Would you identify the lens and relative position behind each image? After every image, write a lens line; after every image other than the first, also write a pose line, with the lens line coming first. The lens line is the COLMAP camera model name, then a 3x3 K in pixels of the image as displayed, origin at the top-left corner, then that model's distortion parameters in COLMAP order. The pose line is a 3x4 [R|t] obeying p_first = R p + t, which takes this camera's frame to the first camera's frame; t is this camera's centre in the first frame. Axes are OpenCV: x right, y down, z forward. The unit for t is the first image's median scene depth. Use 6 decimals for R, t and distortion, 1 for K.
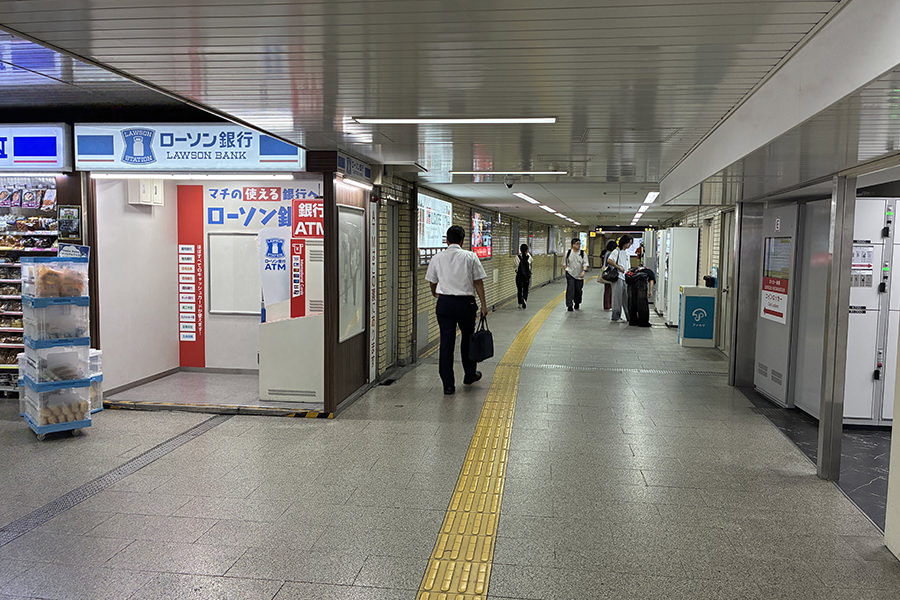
lens RADIAL K [[674.5, 0, 451.9], [0, 674.5, 300.6], [0, 0, 1]] dist [0.012127, 0.000310]
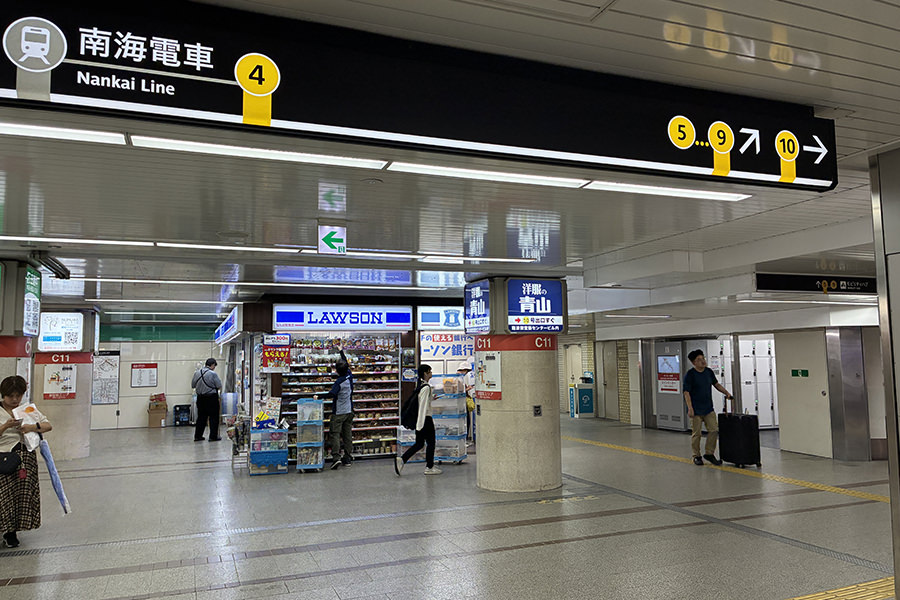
lens RADIAL K [[674.5, 0, 451.2], [0, 674.5, 299.2], [0, 0, 1]] dist [0.012127, 0.000310]
pose [[0.880316, 0.014584, 0.474164, -1.376211], [0.067524, 0.985498, -0.155673, 0.025988], [-0.469558, 0.169059, 0.866565, -0.713837]]
